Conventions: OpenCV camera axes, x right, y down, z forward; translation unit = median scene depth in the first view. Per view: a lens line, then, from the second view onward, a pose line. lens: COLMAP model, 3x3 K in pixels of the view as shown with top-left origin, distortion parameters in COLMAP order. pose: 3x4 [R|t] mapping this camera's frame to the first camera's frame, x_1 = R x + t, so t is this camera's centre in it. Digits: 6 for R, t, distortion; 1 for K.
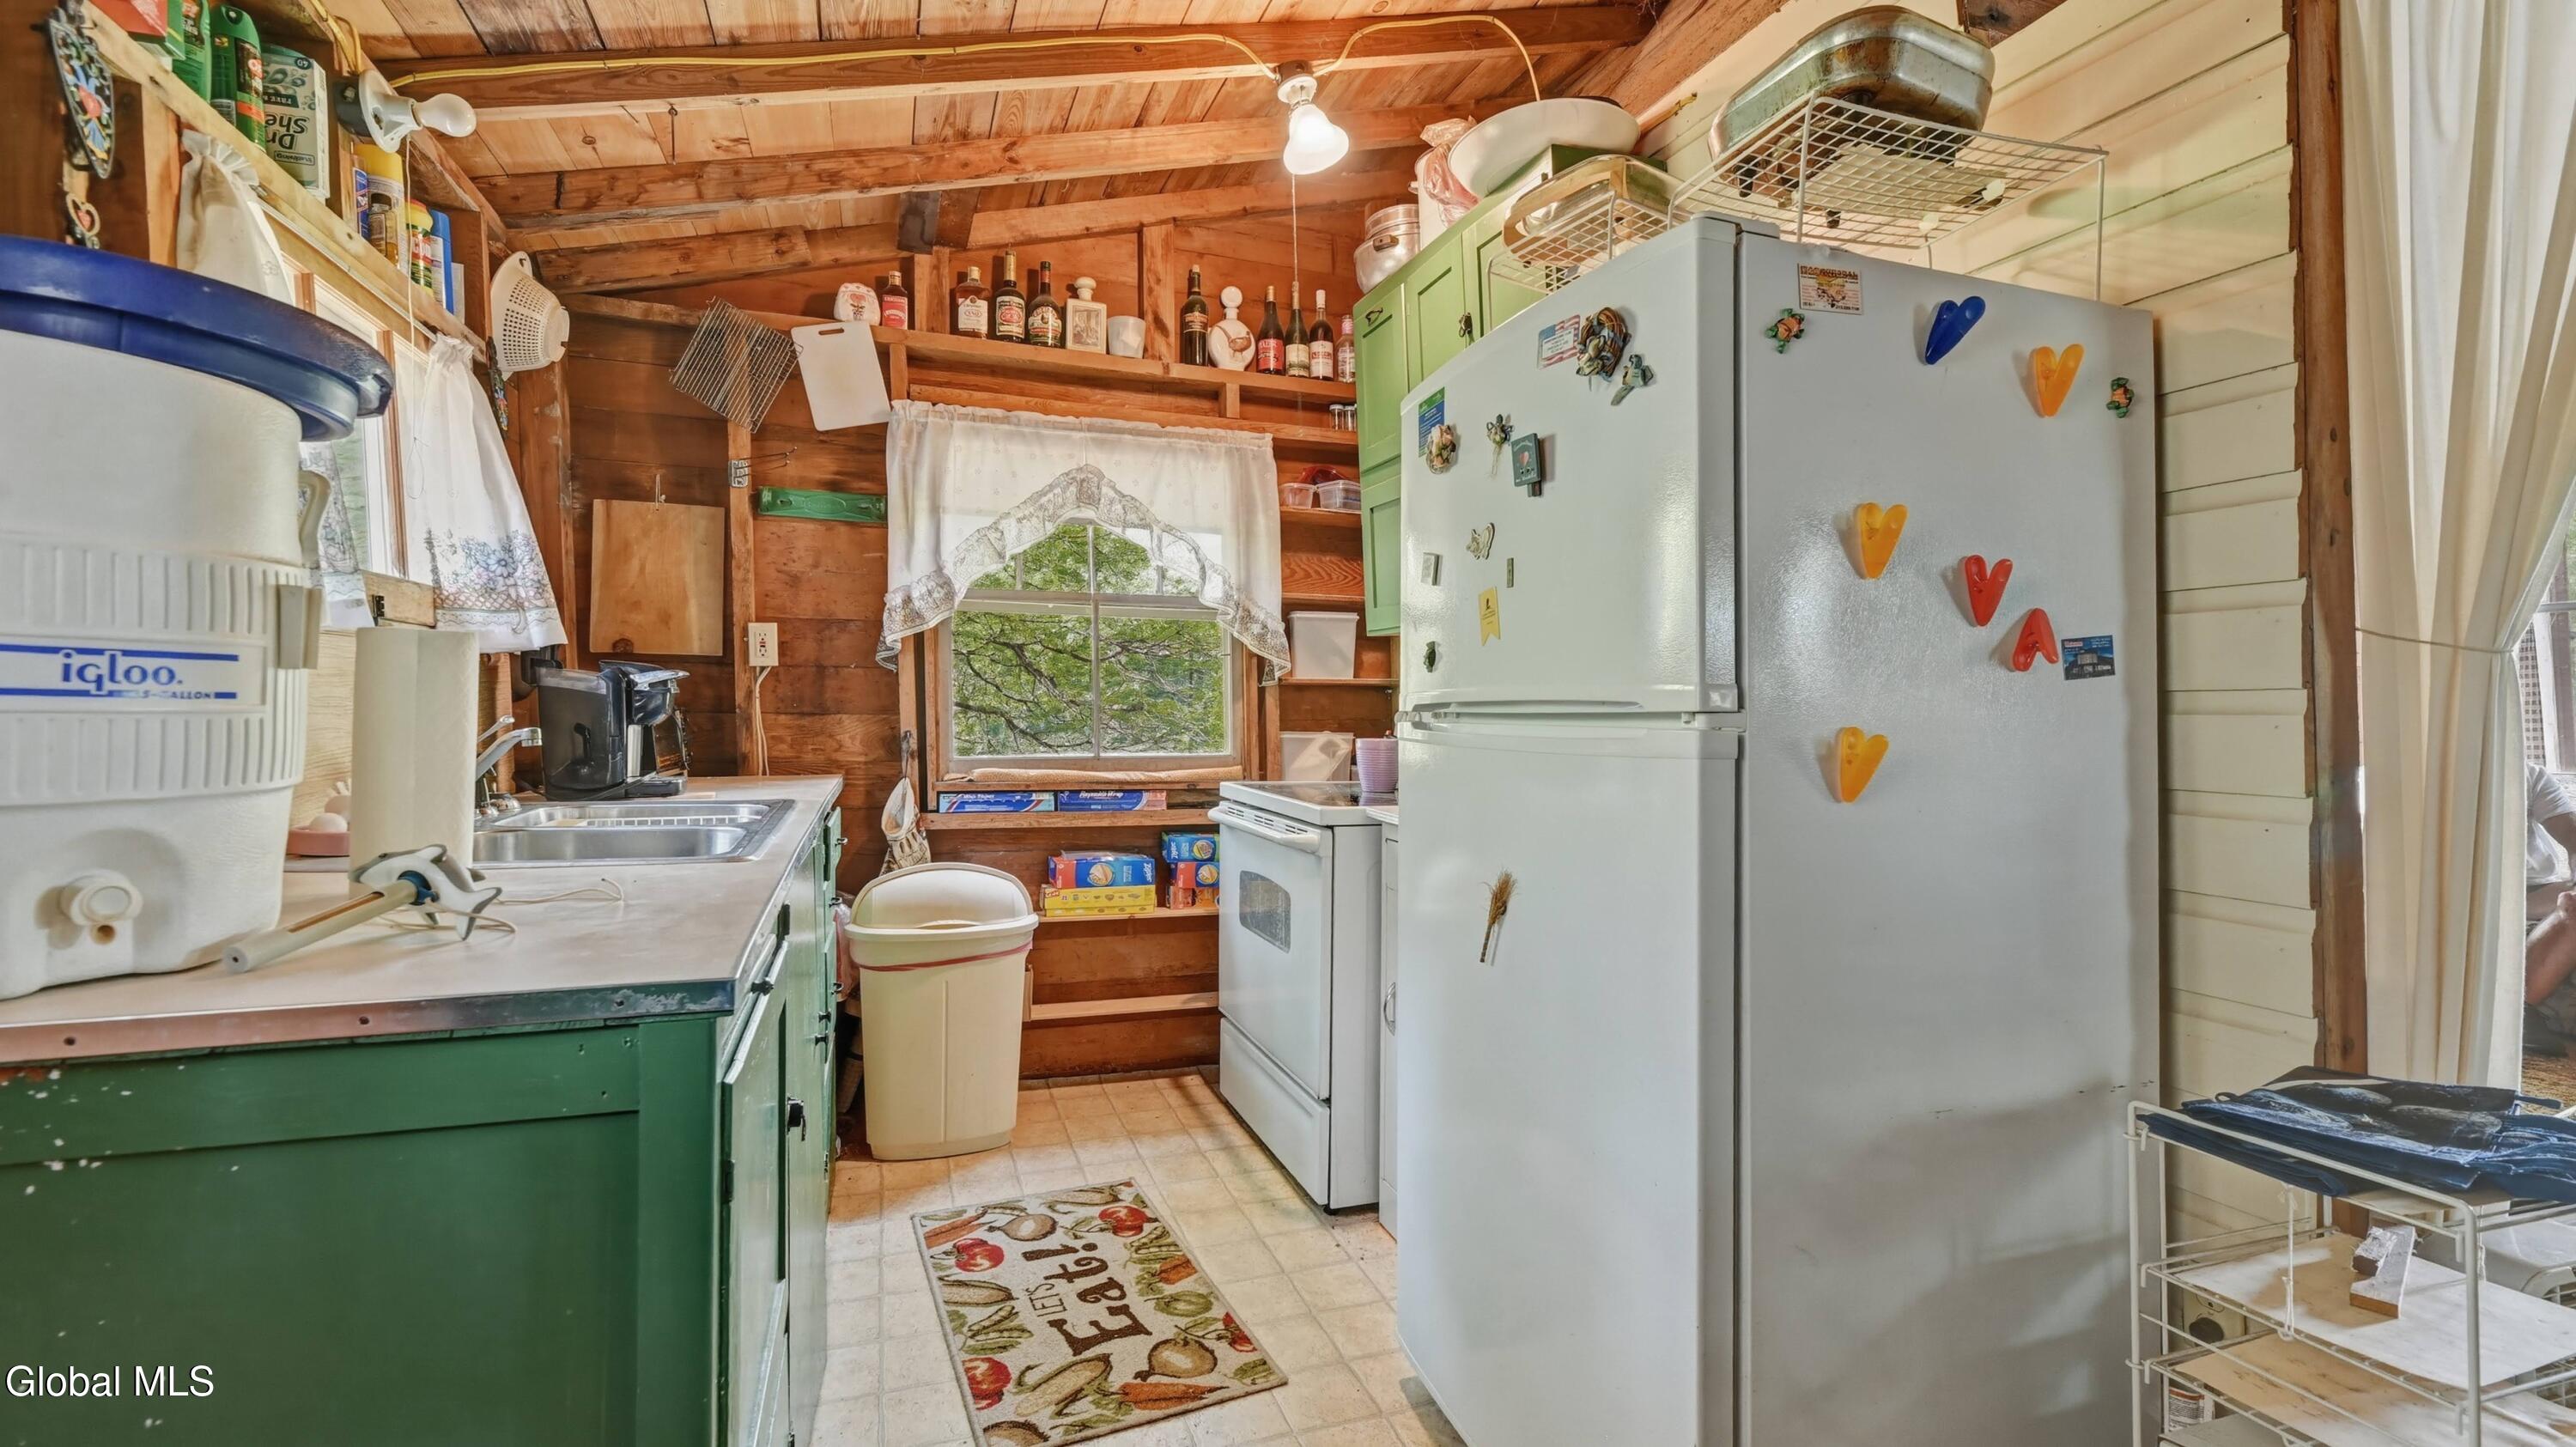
lens RADIAL K [[1080.6, 0, 1270.9], [0, 1080.6, 693.2], [0, 0, 1]] dist [0.001102, -0.000217]
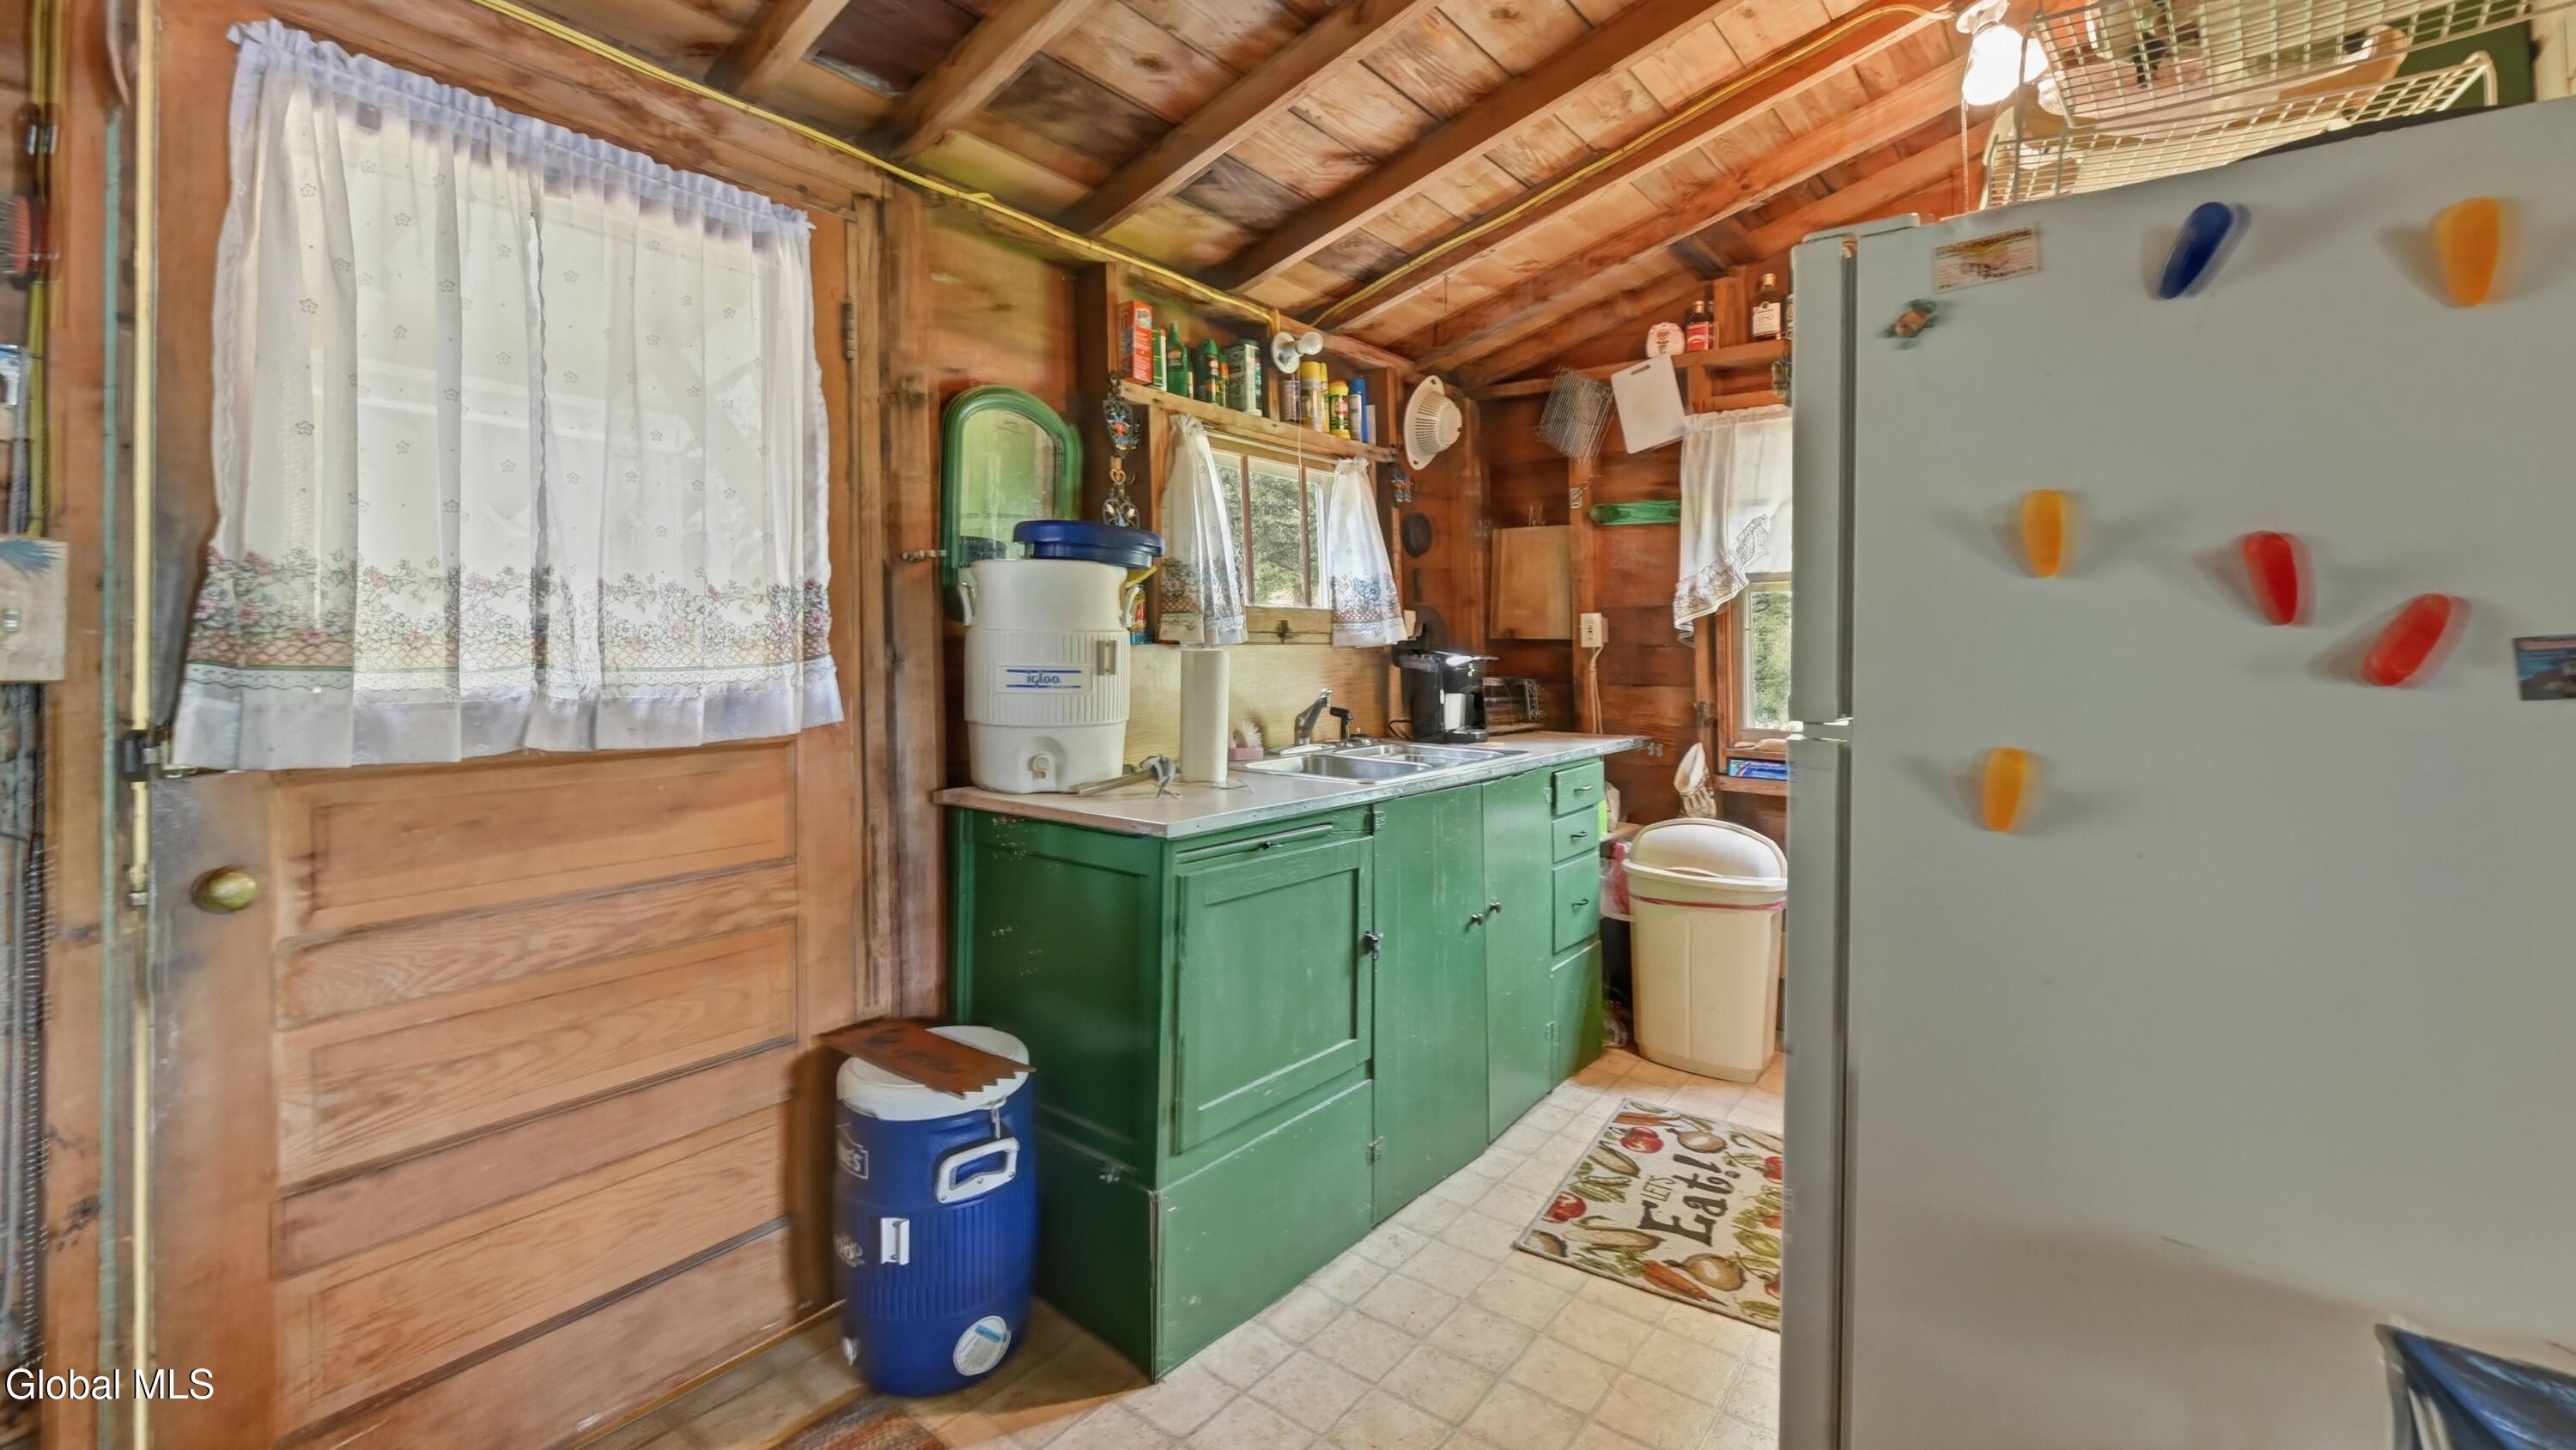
lens RADIAL K [[1080.6, 0, 1292.1], [0, 1080.6, 649.1], [0, 0, 1]] dist [0.000877, 0.000020]
pose [[0.547567, -0.006534, -0.836736, 0.521121], [0.006222, 0.999974, -0.003737, -0.026670], [0.836738, -0.003159, 0.547594, 0.013940]]
